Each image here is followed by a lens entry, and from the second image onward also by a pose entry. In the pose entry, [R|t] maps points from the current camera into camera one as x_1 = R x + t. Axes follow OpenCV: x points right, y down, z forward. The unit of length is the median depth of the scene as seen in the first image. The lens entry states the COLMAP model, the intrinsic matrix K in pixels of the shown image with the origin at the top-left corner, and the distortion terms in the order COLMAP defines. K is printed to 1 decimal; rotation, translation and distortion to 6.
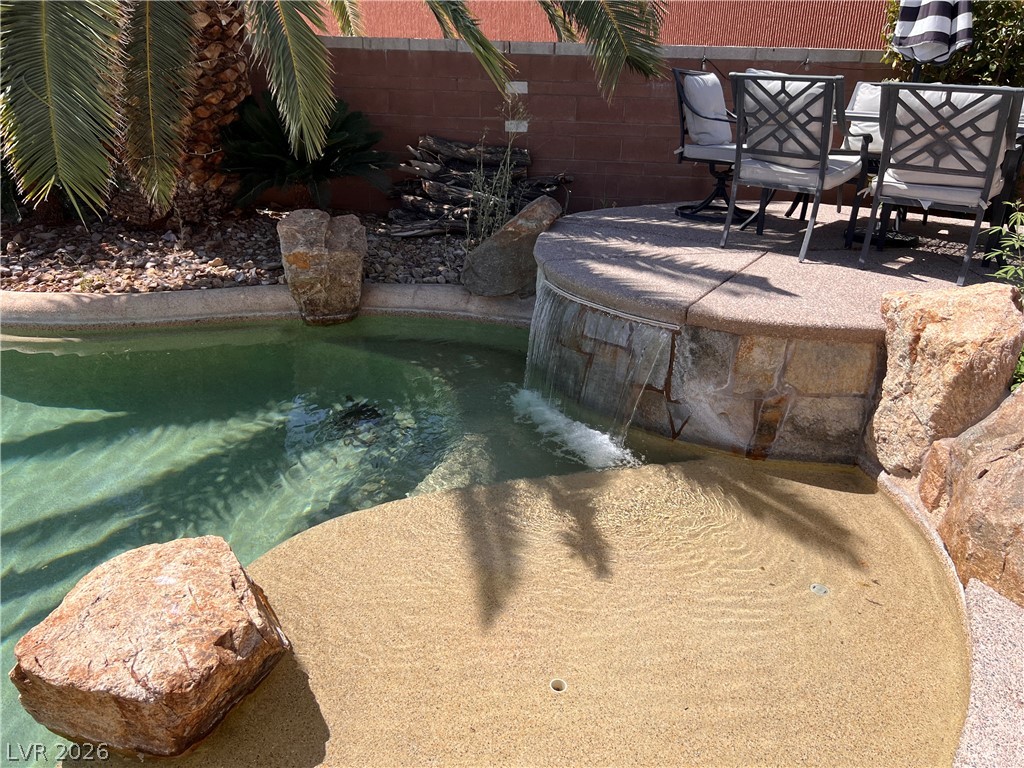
lens RADIAL K [[772.5, 0, 510.8], [0, 772.5, 381.3], [0, 0, 1]] dist [0.053587, -0.066935]
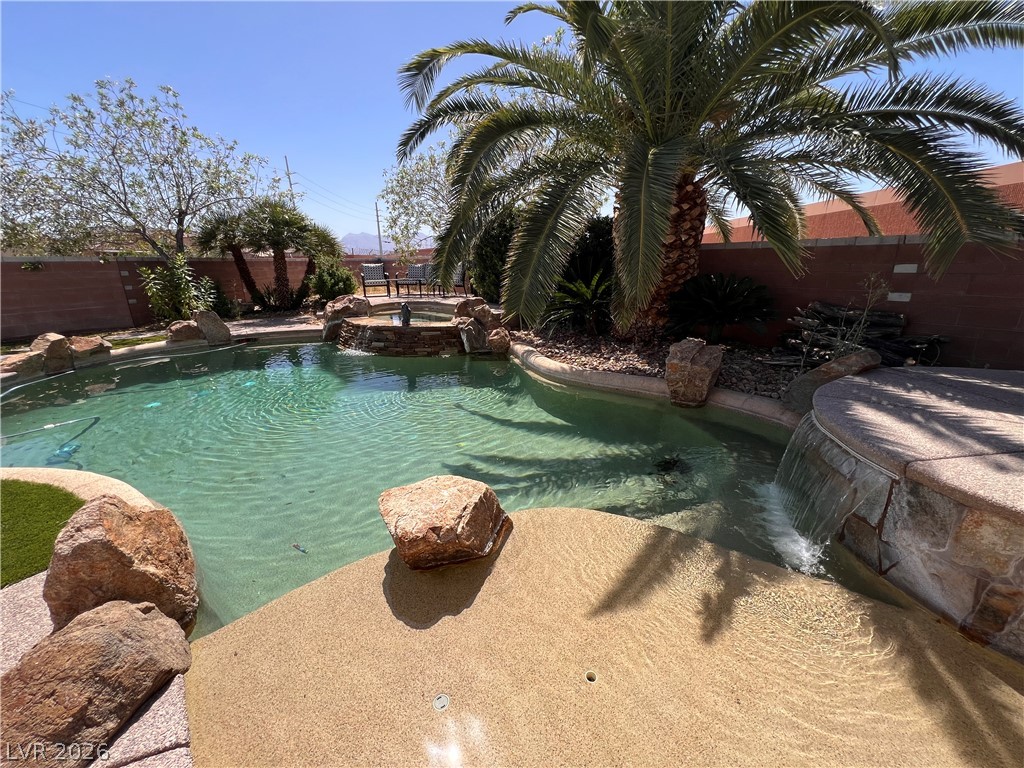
lens RADIAL K [[410.1, 0, 511.8], [0, 410.1, 377.6], [0, 0, 1]] dist [-0.001993, 0.000578]
pose [[0.627550, 0.178797, -0.757768, 0.213045], [-0.261110, 0.965240, 0.011511, -0.051813], [0.733486, 0.190637, 0.652423, 0.145417]]
